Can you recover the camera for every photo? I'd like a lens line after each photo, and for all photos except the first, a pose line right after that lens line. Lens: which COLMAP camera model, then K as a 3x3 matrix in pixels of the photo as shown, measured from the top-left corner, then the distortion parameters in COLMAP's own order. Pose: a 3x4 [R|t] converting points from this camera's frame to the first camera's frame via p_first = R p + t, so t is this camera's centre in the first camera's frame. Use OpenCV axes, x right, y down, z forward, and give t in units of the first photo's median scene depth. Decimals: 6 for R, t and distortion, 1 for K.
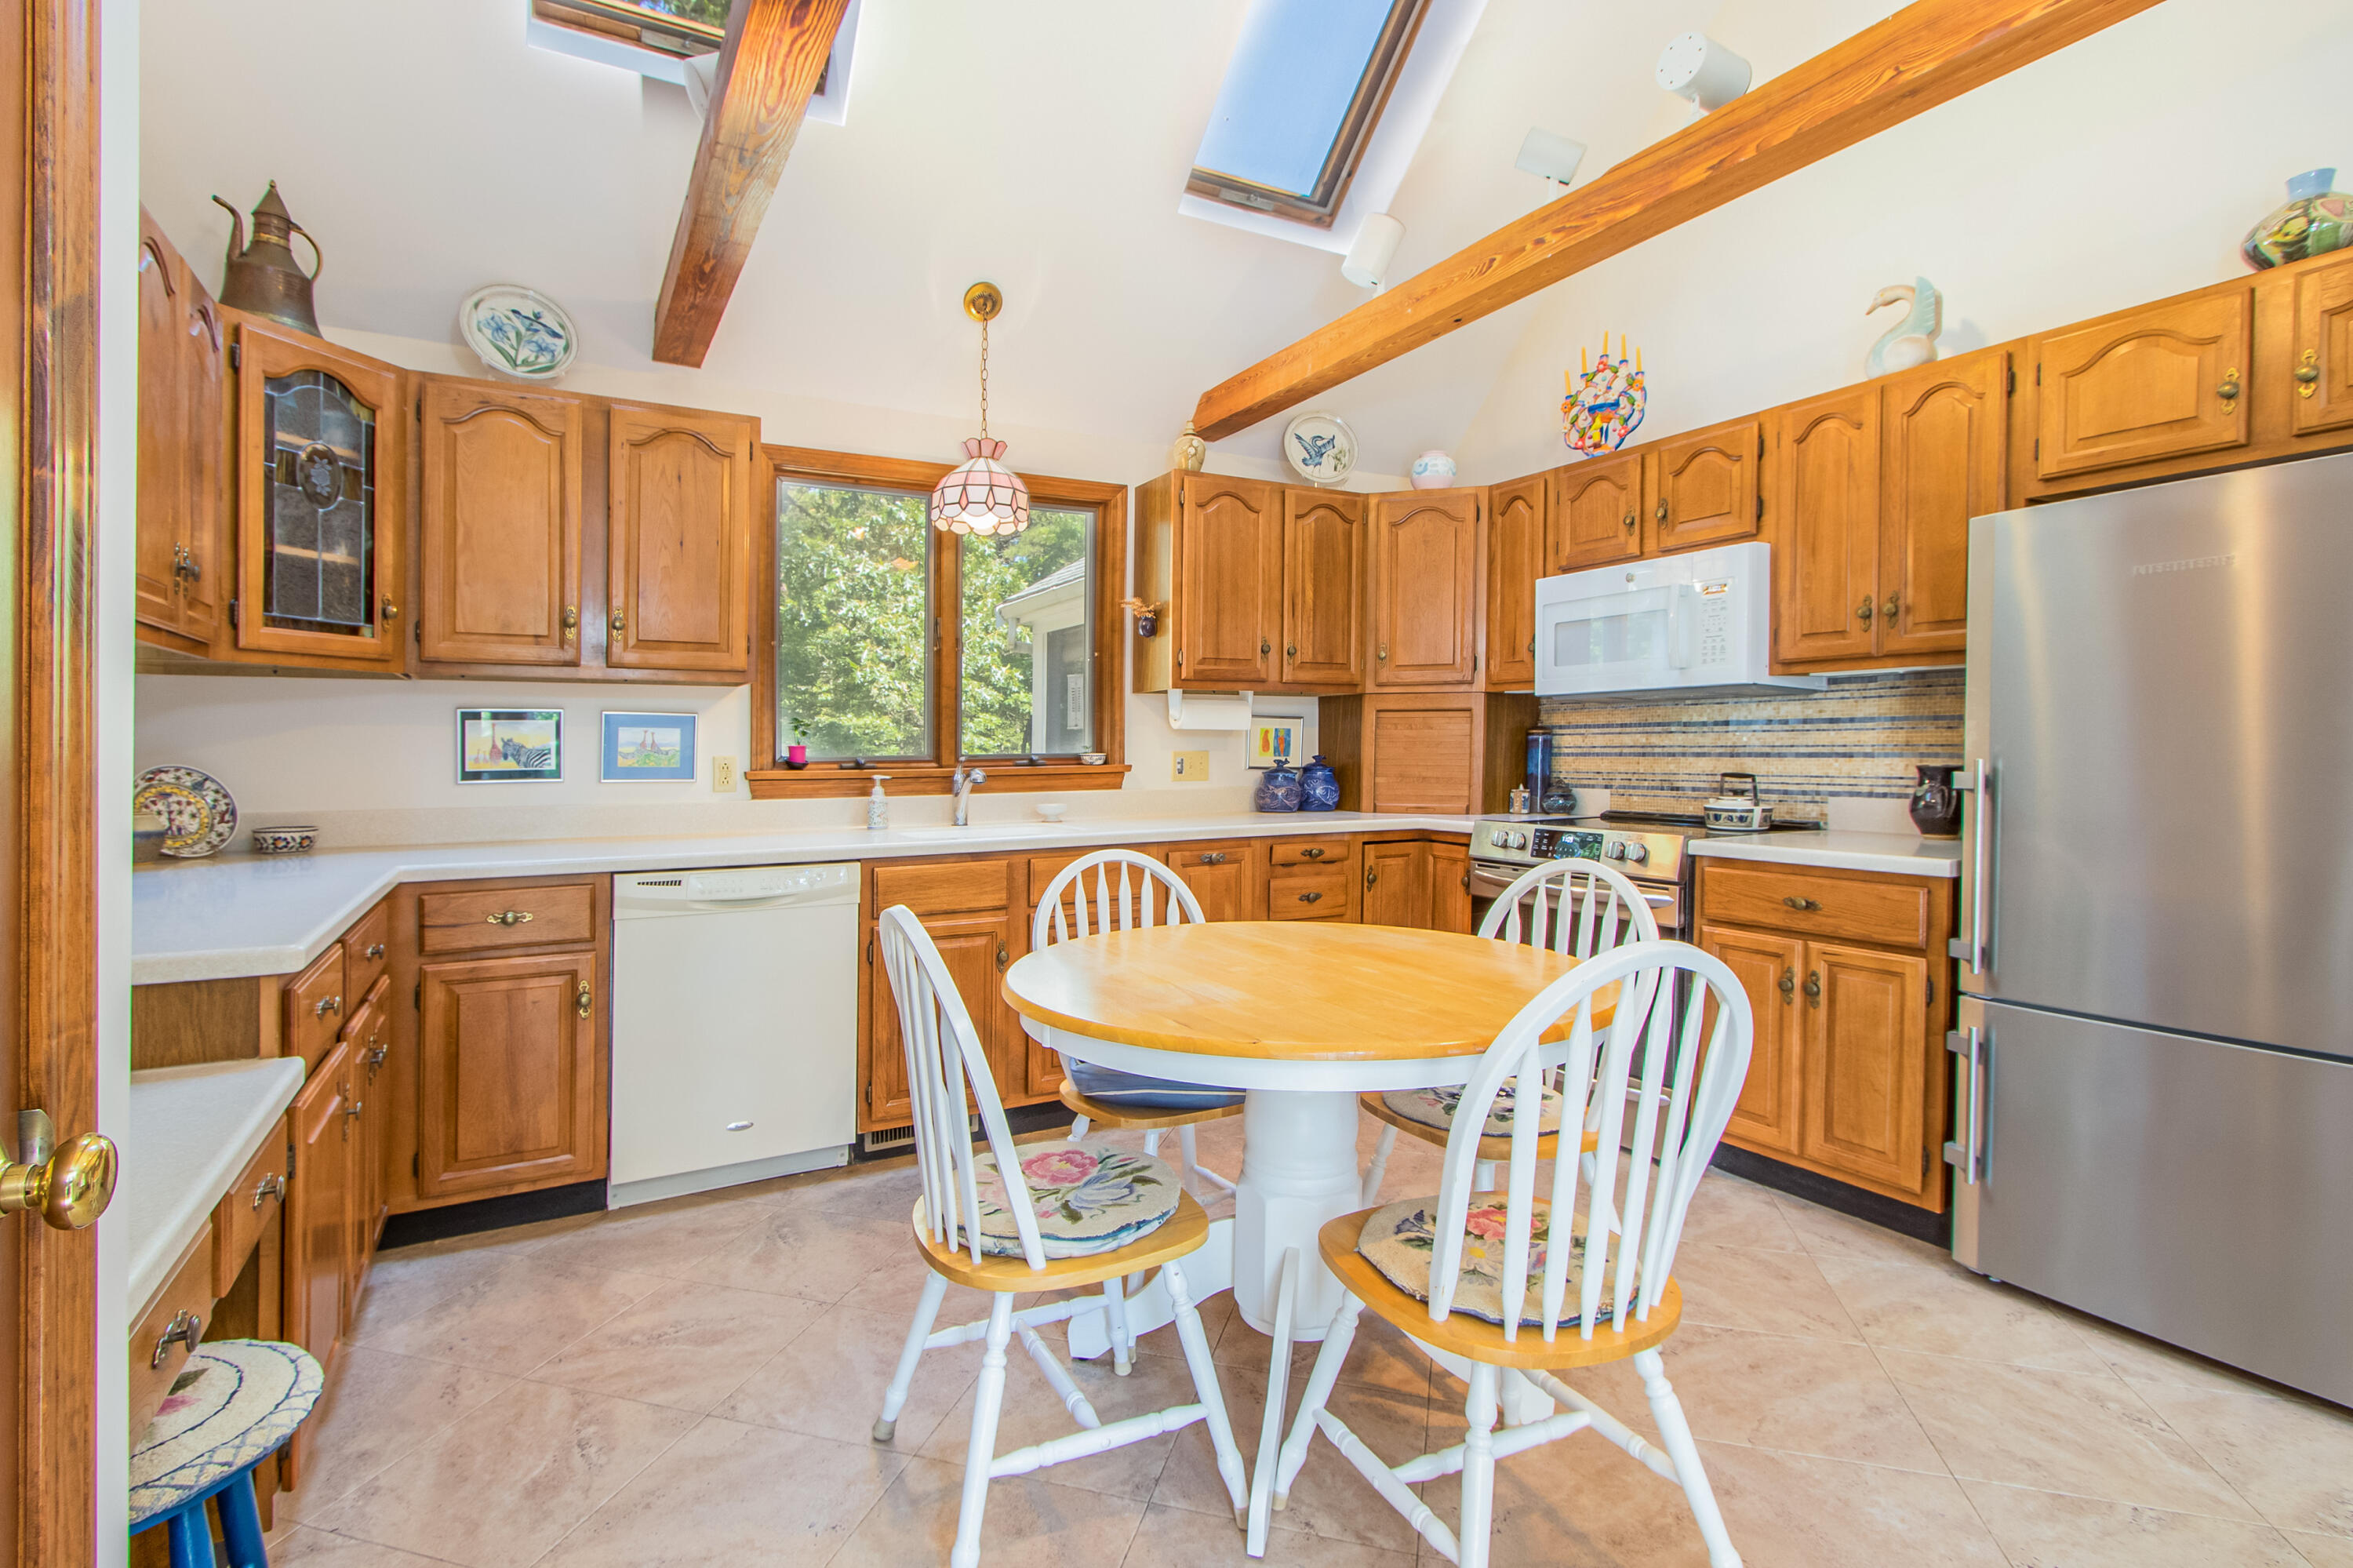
lens RADIAL K [[1103.6, 0, 1168.9], [0, 1103.6, 761.6], [0, 0, 1]] dist [0.004799, -0.003650]
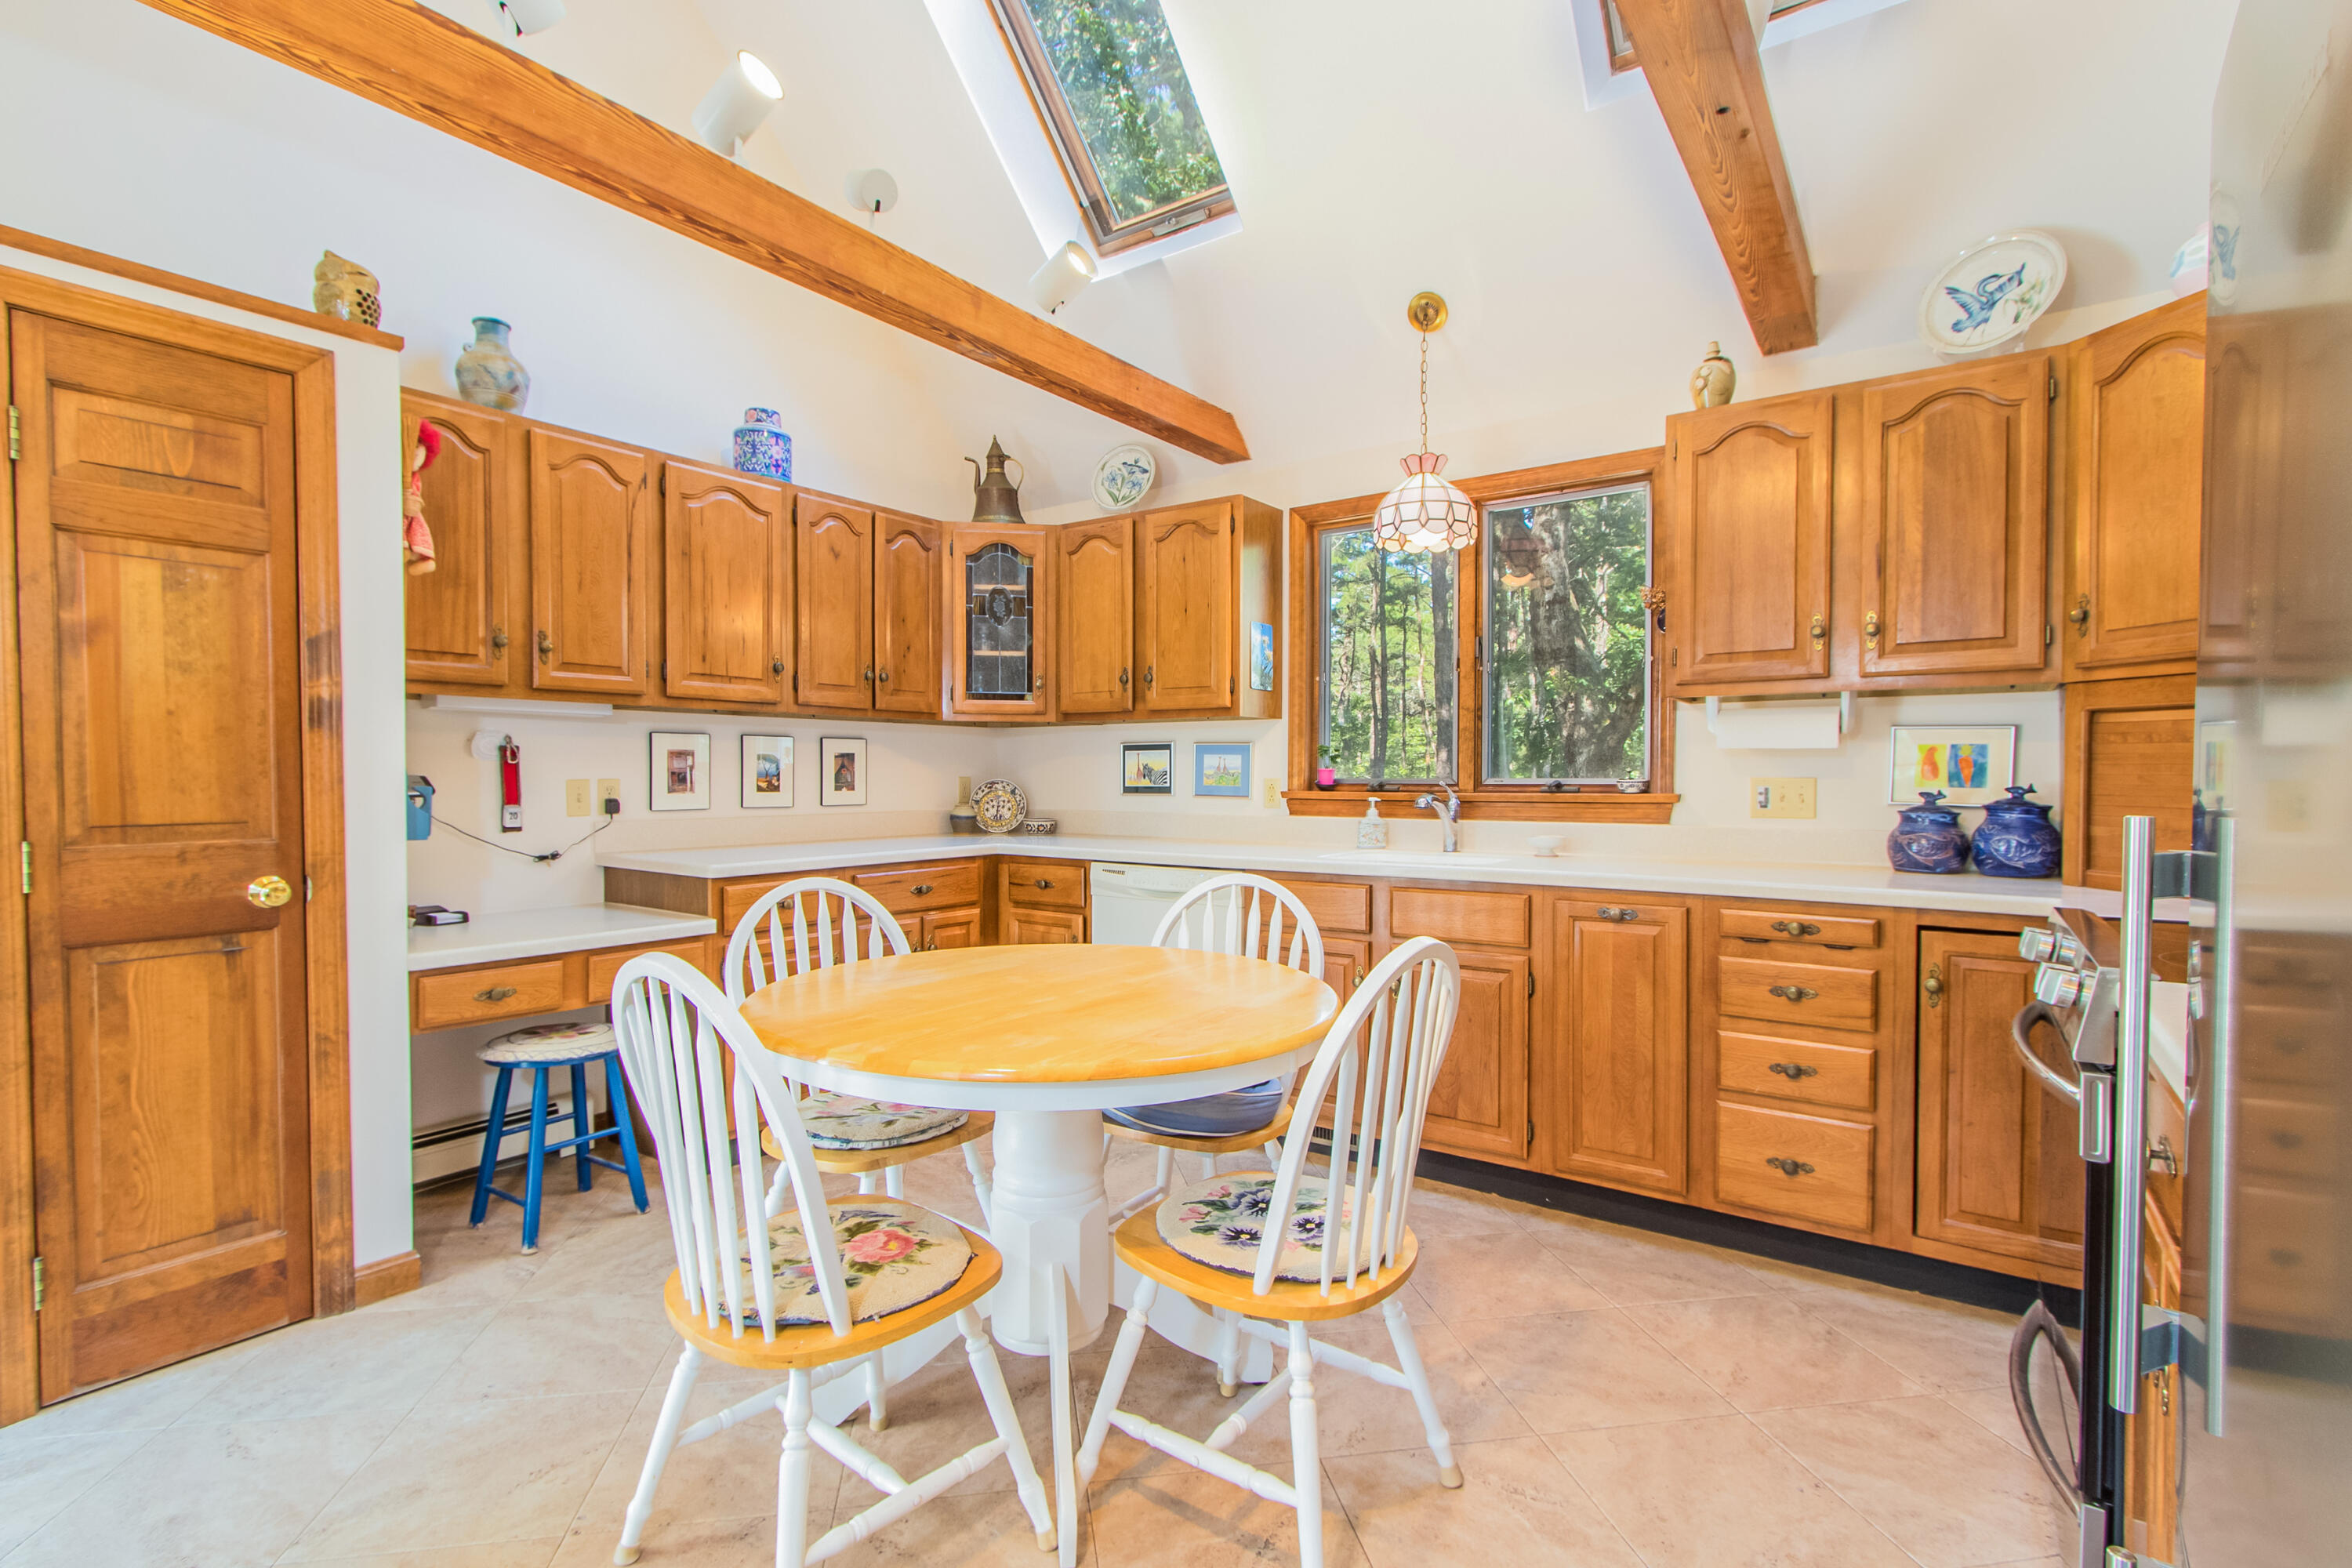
lens RADIAL K [[1103.1, 0, 1164.4], [0, 1103.1, 784.2], [0, 0, 1]] dist [0.004799, -0.003650]
pose [[0.427625, 0.013951, -0.903849, 0.532428], [-0.015019, 0.999853, 0.008327, -0.005348], [0.903832, 0.010014, 0.427771, 0.328110]]
